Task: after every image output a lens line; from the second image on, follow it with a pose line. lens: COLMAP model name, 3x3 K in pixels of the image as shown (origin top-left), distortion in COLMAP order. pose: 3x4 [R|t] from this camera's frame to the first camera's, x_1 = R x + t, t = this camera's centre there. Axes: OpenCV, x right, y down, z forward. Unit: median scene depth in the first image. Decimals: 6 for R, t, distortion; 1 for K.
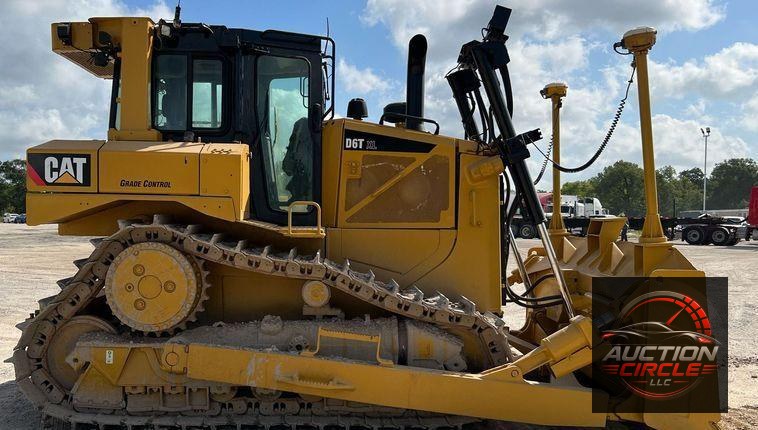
lens RADIAL K [[800.8, 0, 379.0], [0, 800.8, 215.0], [0, 0, 1]] dist [0.013906, 0.009620]
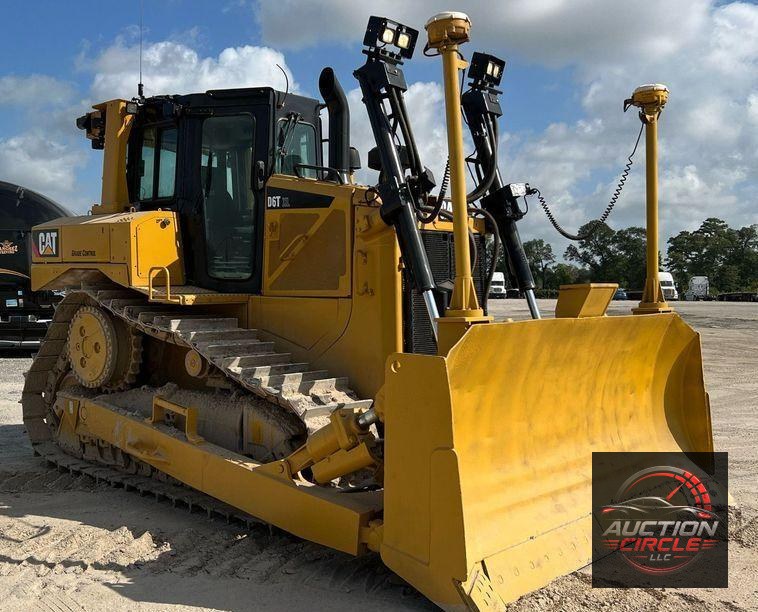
lens RADIAL K [[999.6, 0, 379.0], [0, 999.6, 306.0], [0, 0, 1]] dist [0.011960, 0.020852]
pose [[0.671281, 0.012036, -0.741105, 0.971021], [-0.002972, 0.999904, 0.013546, 0.013239], [0.741197, -0.006891, 0.671252, 0.368404]]
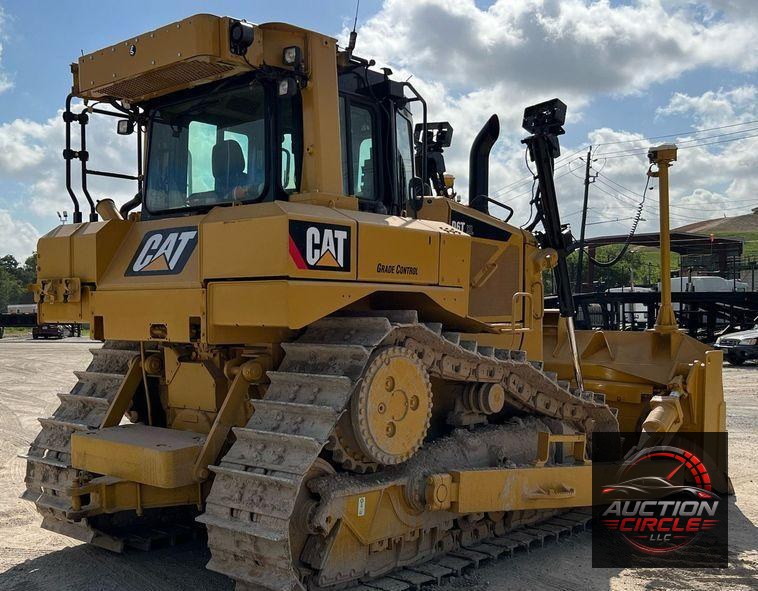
lens RADIAL K [[907.5, 0, 379.0], [0, 907.5, 295.5], [0, 0, 1]] dist [-0.010878, -0.025054]
pose [[0.699936, -0.004025, 0.714194, -0.888778], [0.014382, 0.999861, -0.008461, -0.006670], [-0.714061, 0.016194, 0.699896, 0.403174]]
